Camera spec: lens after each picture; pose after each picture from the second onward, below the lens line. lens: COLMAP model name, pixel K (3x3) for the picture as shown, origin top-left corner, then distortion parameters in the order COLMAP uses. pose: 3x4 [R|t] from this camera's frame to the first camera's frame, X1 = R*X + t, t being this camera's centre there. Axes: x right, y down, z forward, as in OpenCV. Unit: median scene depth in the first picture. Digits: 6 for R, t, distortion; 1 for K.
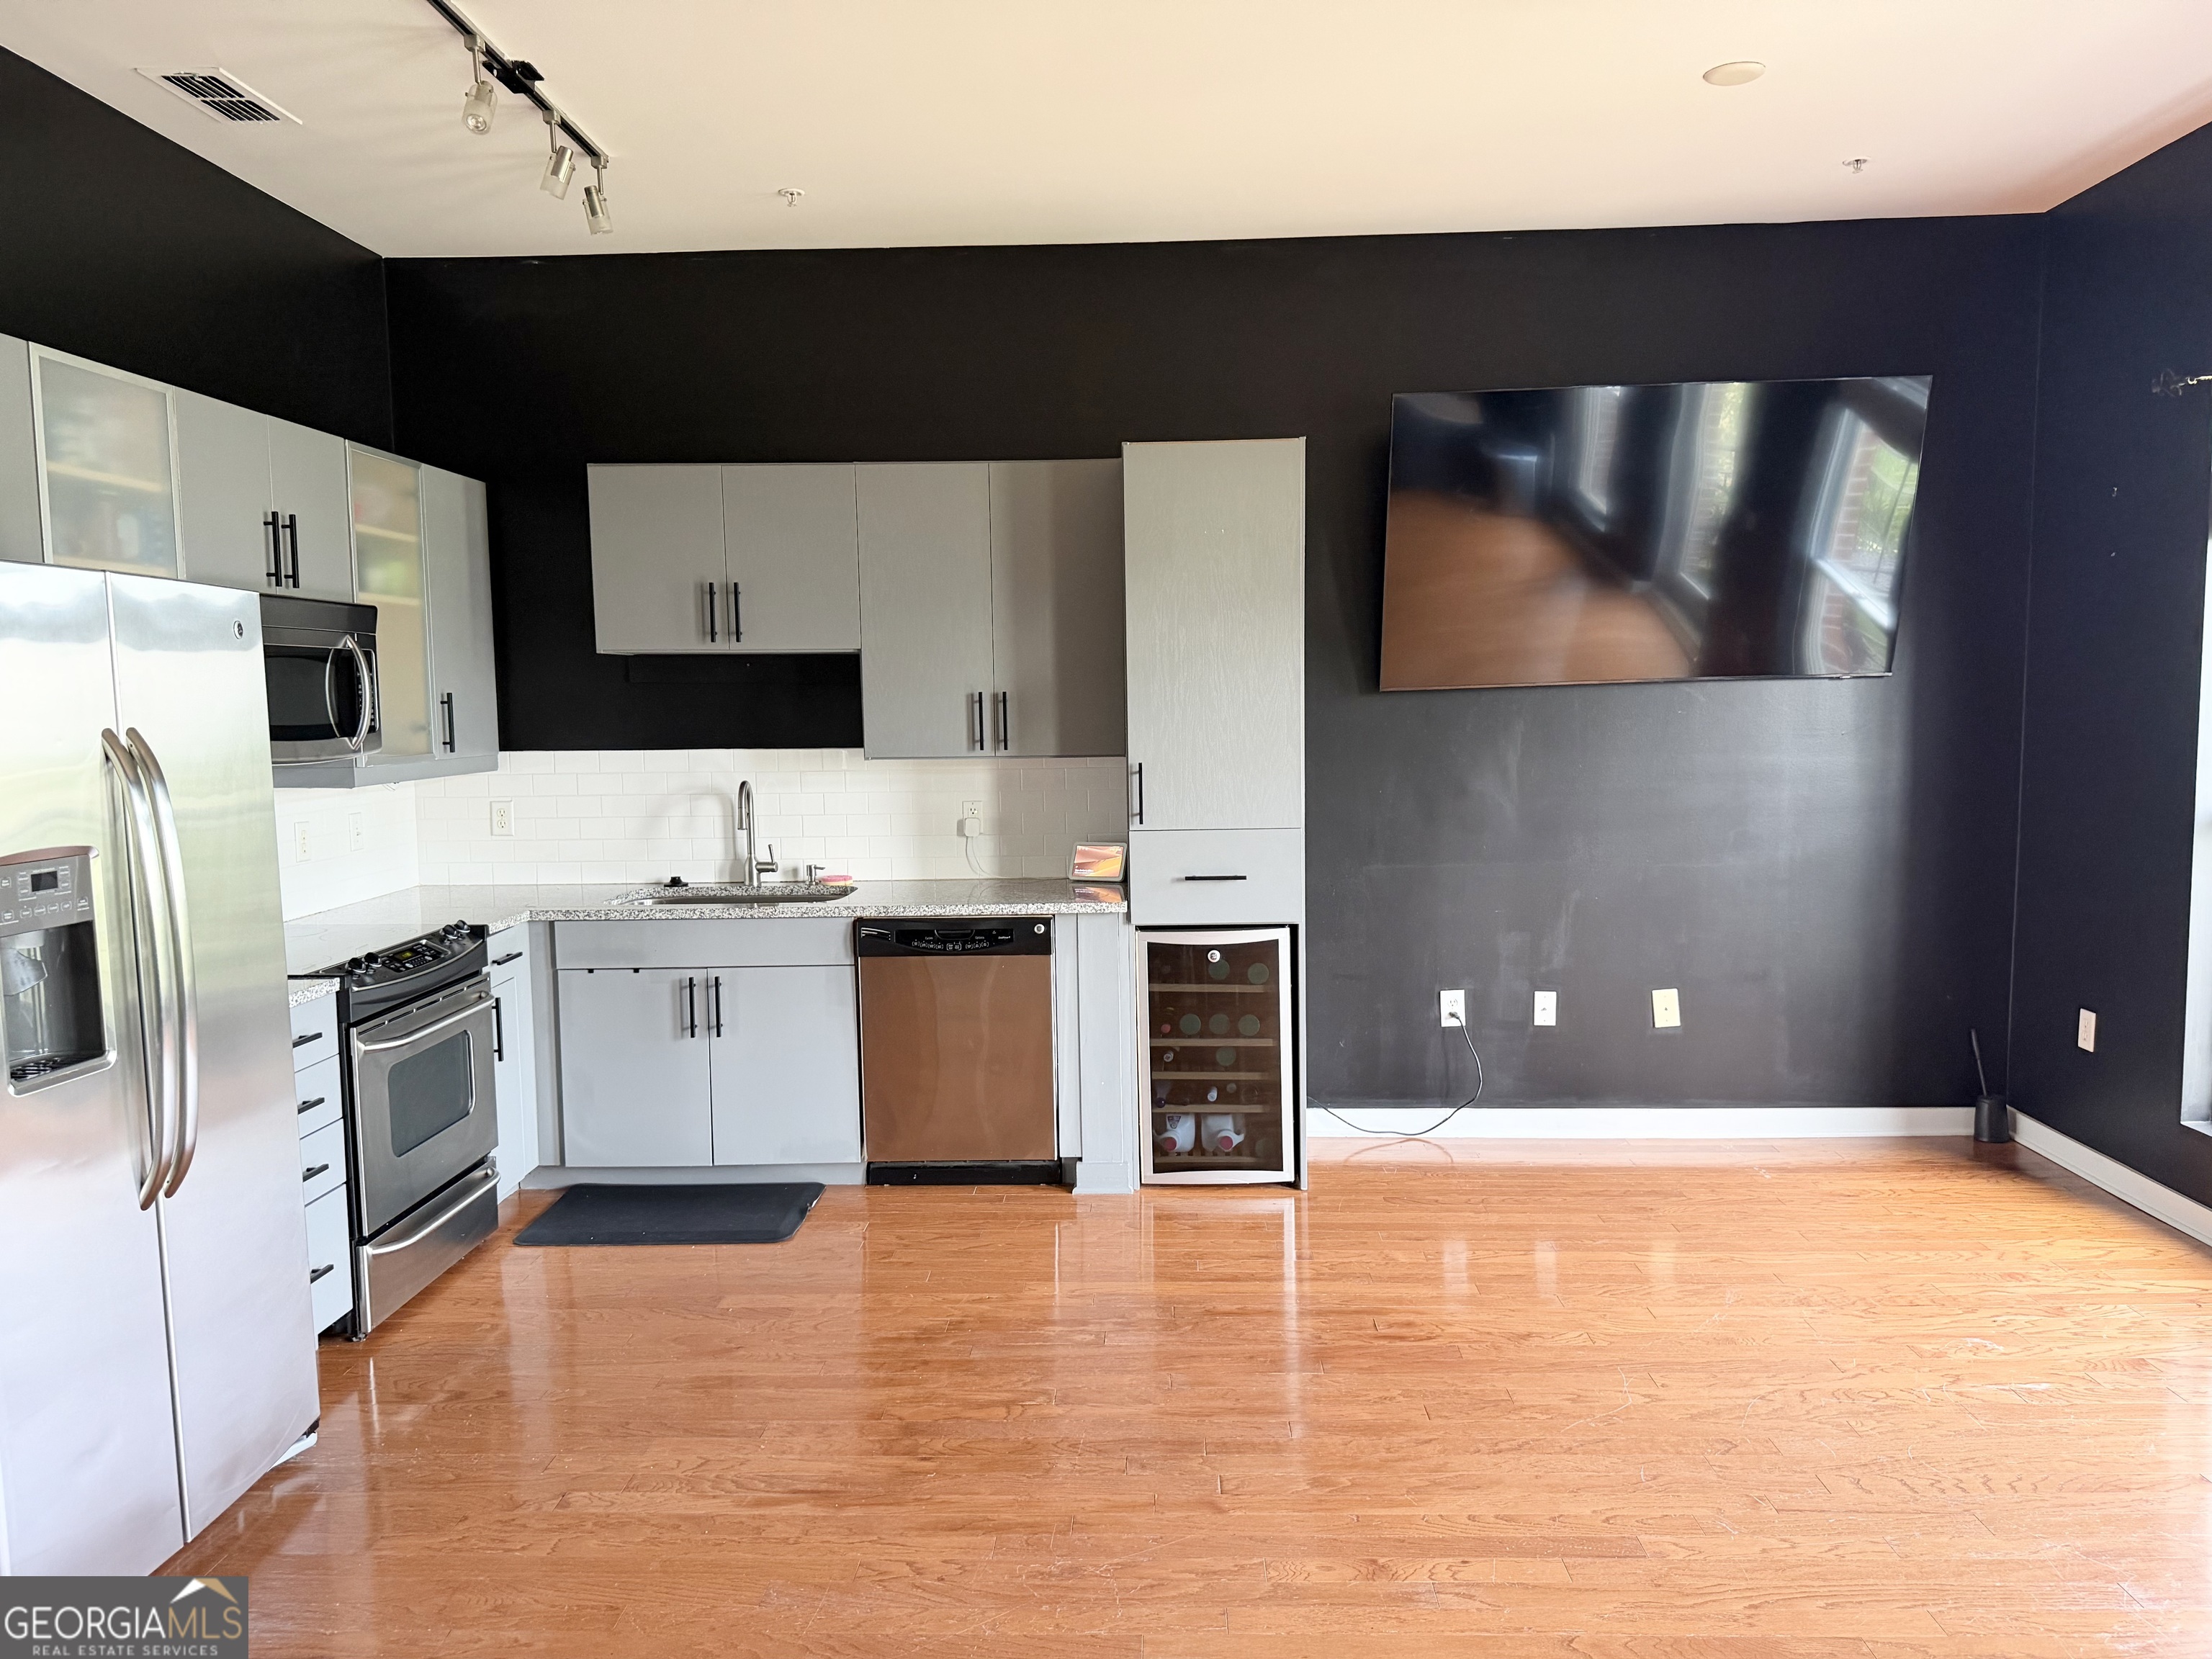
lens RADIAL K [[1549.8, 0, 1121.5], [0, 1549.8, 837.1], [0, 0, 1]] dist [0.124007, -0.209782]
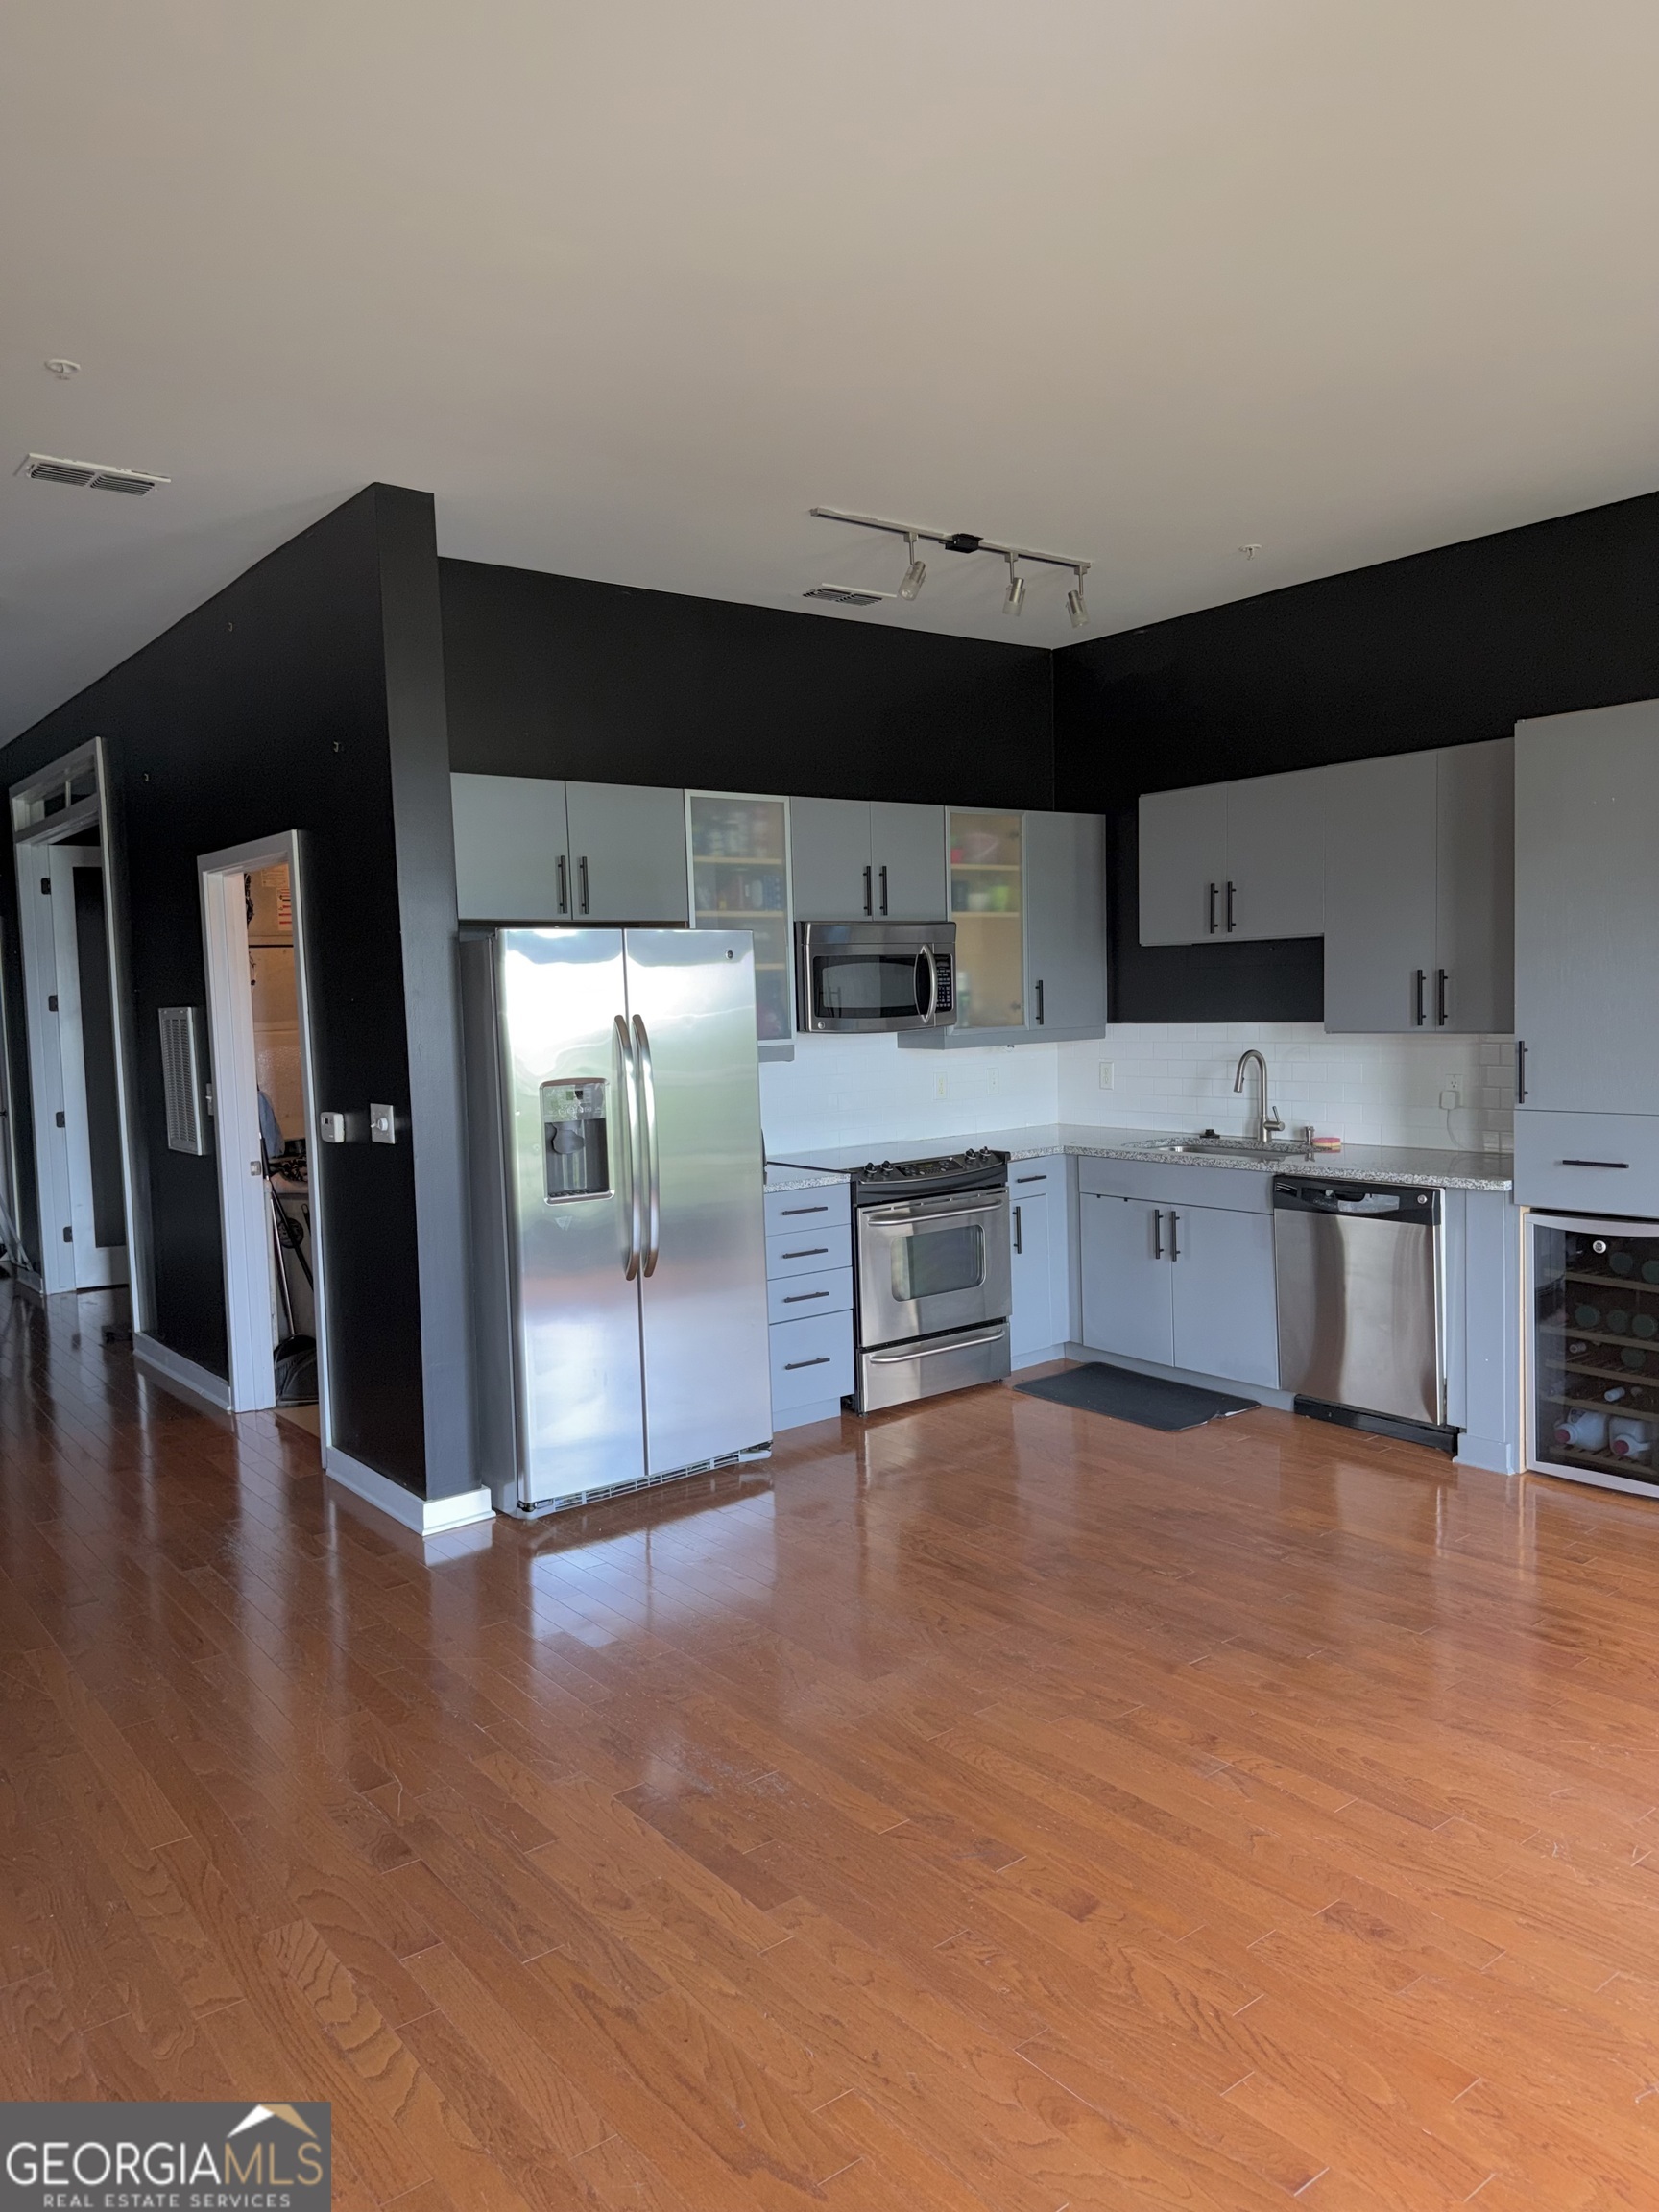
lens RADIAL K [[1549.8, 0, 814.1], [0, 1549.8, 1112.0], [0, 0, 1]] dist [0.124007, -0.209782]
pose [[0.626029, 0.055135, -0.777849, 0.507200], [-0.047104, 0.998350, 0.032853, -0.014321], [0.778376, 0.016073, 0.627592, 0.021370]]
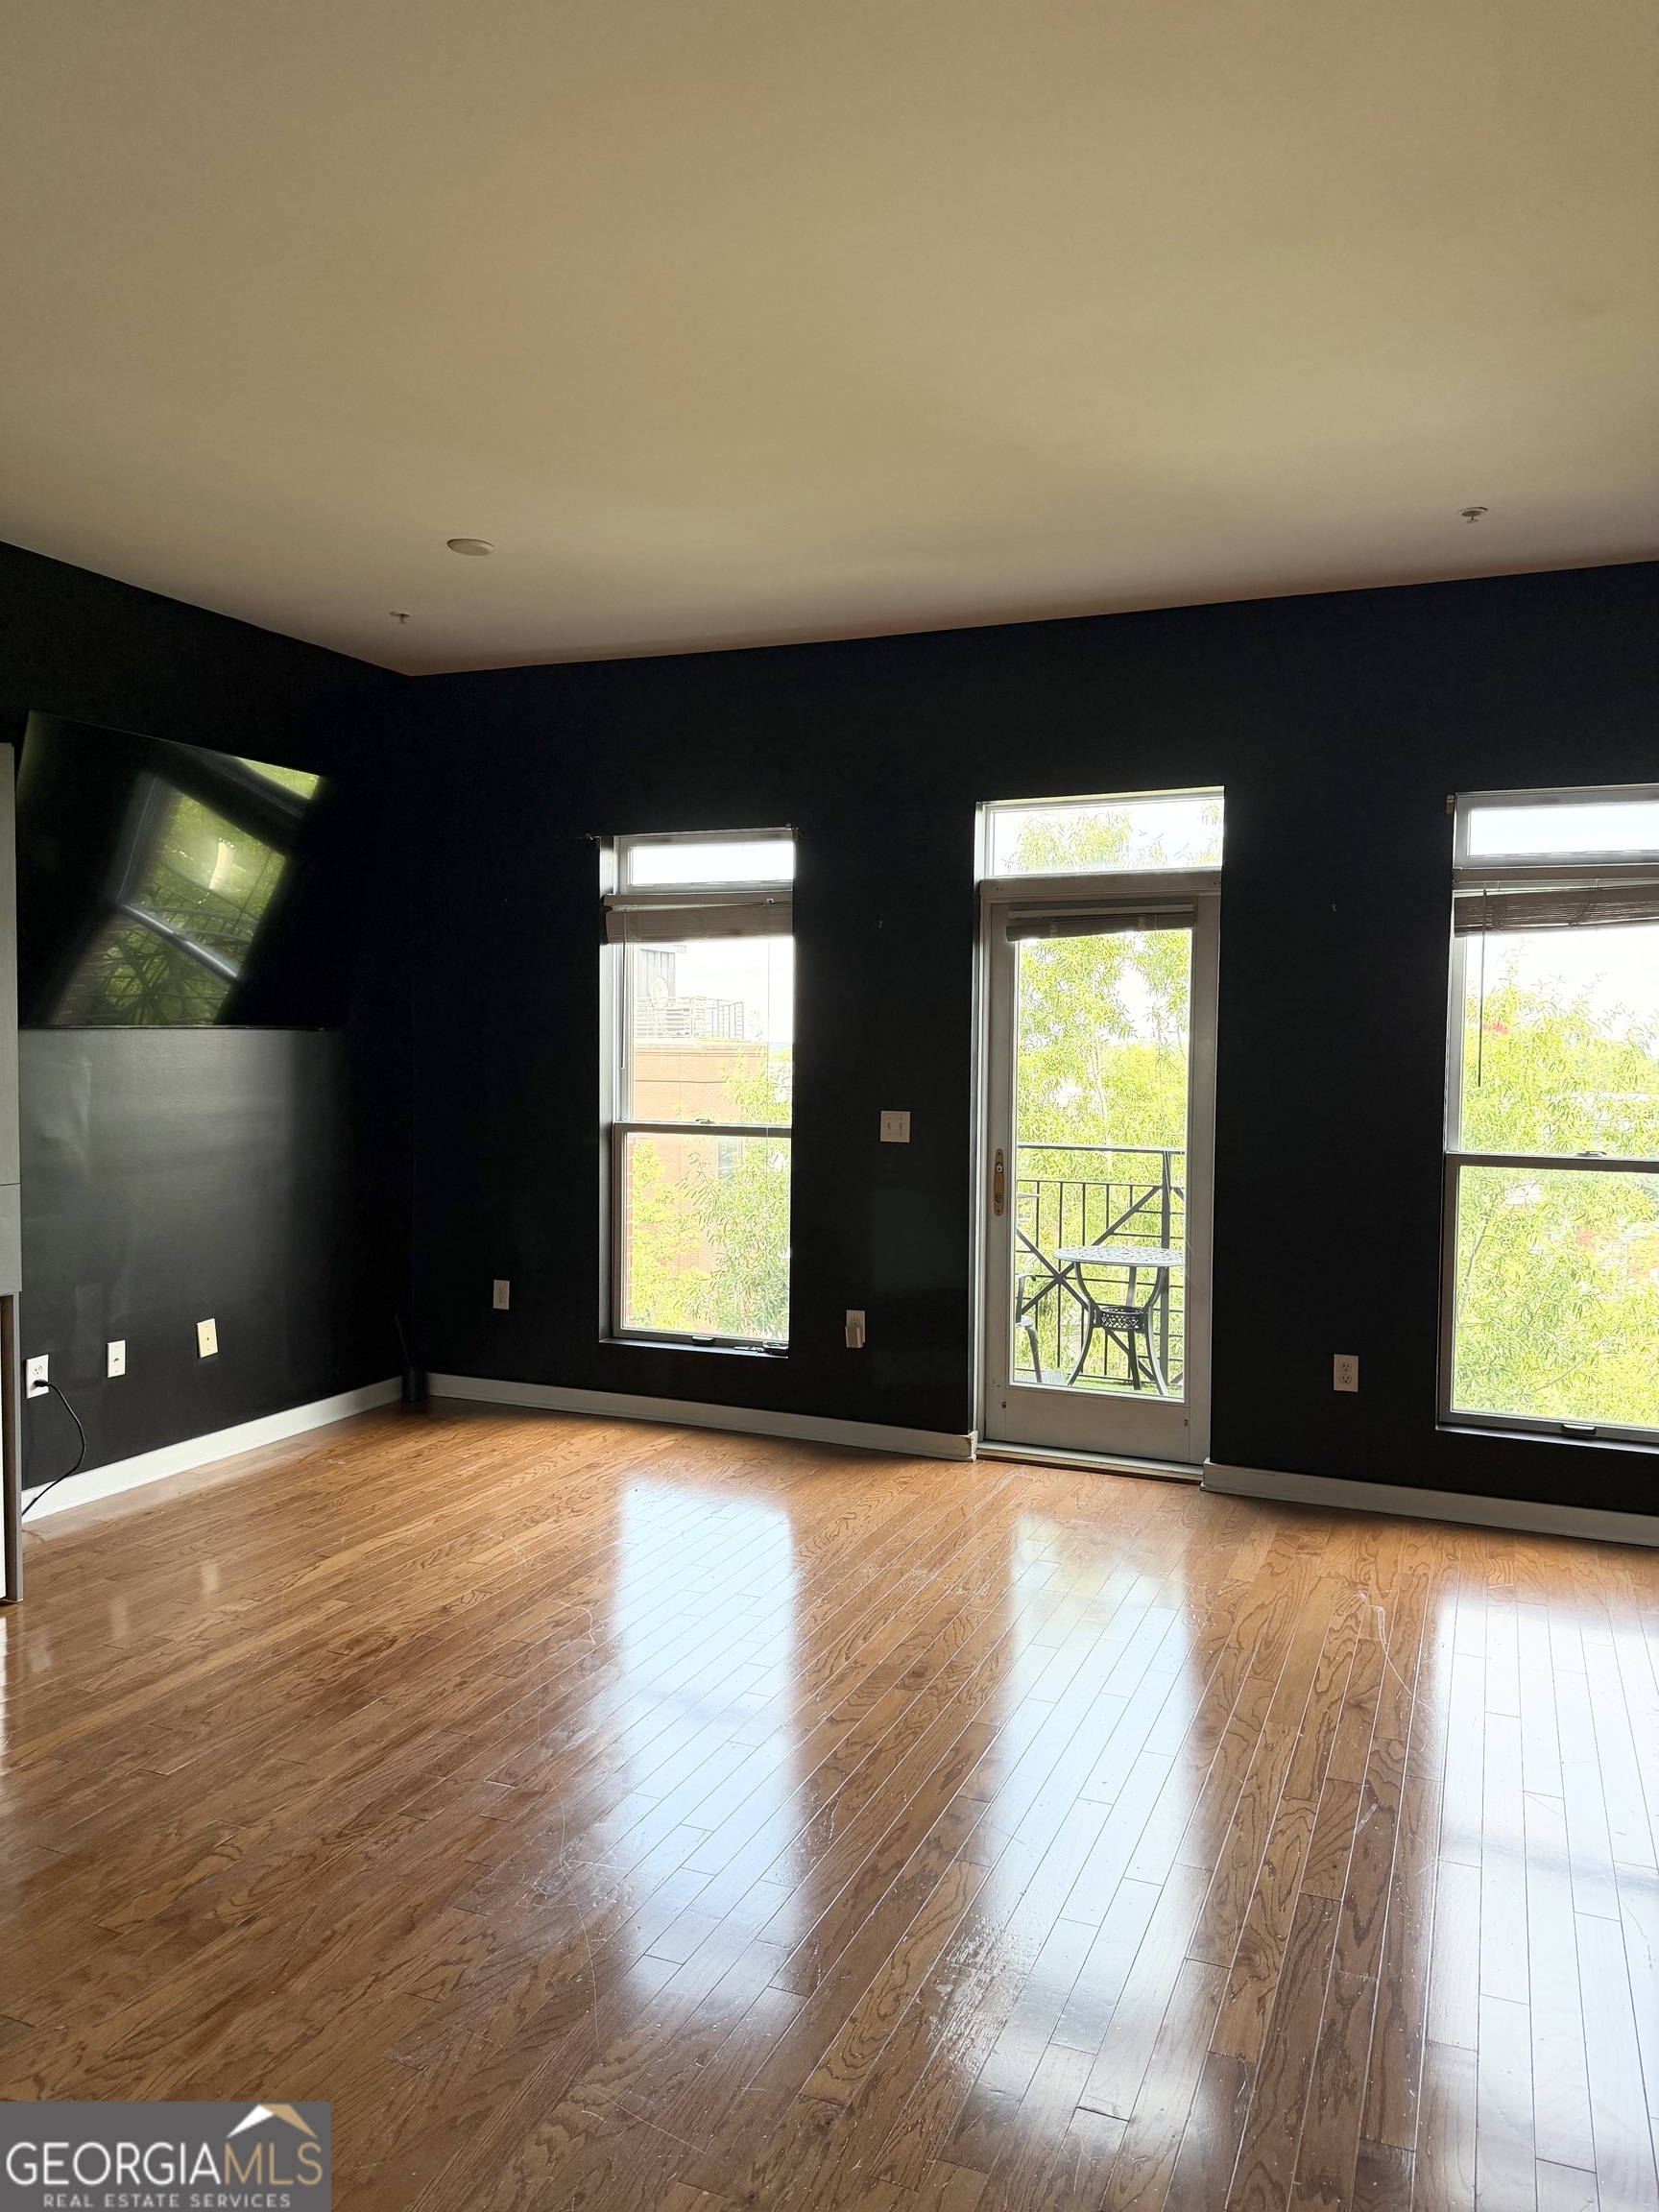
lens RADIAL K [[1563.5, 0, 829.5], [0, 1563.5, 1106.0], [0, 0, 1]] dist [-0.001713, -0.002272]
pose [[0.364038, -0.024763, 0.931055, -0.537276], [0.072088, 0.997397, -0.001658, -0.016084], [-0.928590, 0.067721, 0.364875, 0.248864]]
